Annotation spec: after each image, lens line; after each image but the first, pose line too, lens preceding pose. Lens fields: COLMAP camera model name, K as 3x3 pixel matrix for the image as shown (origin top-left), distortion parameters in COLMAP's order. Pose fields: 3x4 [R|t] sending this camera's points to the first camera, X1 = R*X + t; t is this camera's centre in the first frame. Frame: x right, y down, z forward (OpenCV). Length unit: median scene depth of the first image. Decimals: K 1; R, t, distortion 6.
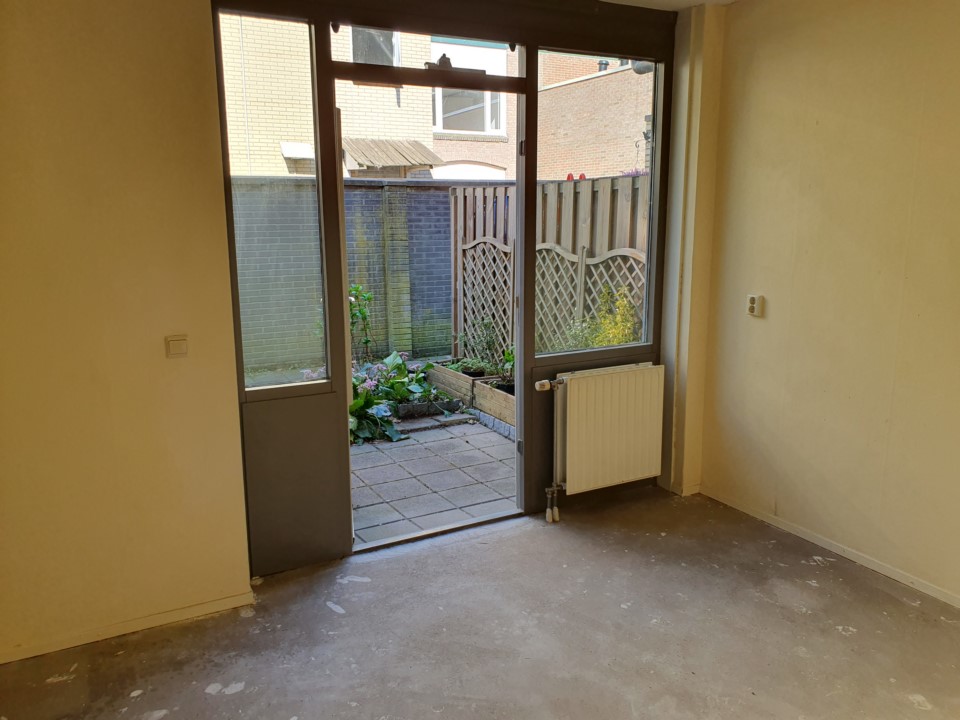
lens RADIAL K [[732.2, 0, 470.9], [0, 732.2, 355.3], [0, 0, 1]] dist [0.167144, -0.344908]
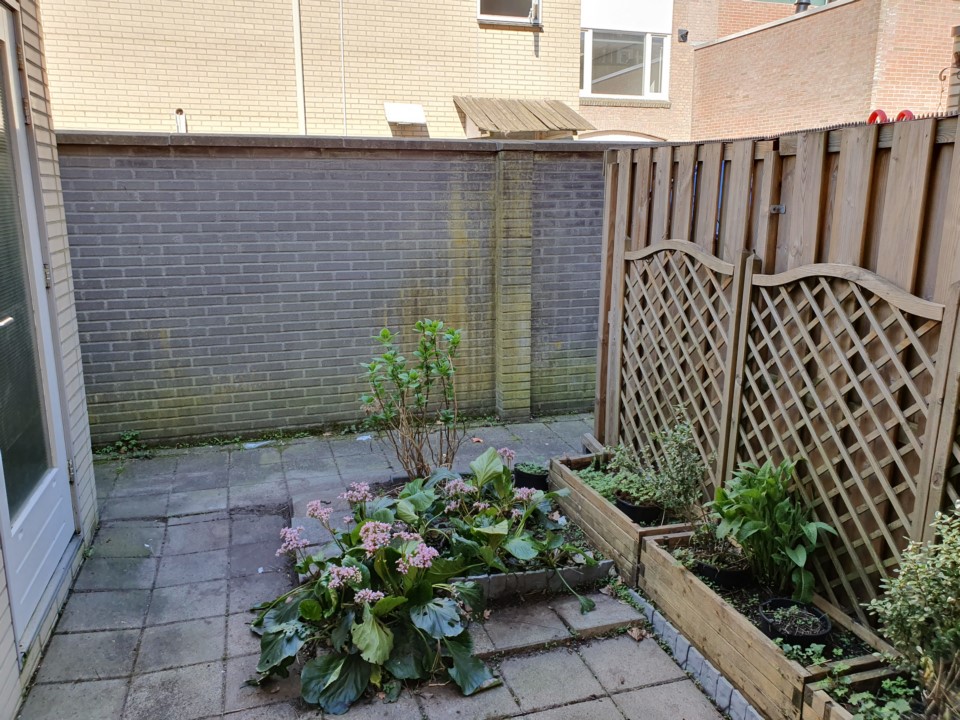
lens RADIAL K [[732.2, 0, 470.9], [0, 732.2, 355.3], [0, 0, 1]] dist [0.167144, -0.344908]
pose [[0.982759, 0.045504, -0.179205, -0.018713], [-0.041006, 0.998746, 0.028726, -0.071230], [0.180287, -0.020882, 0.983392, 0.367138]]
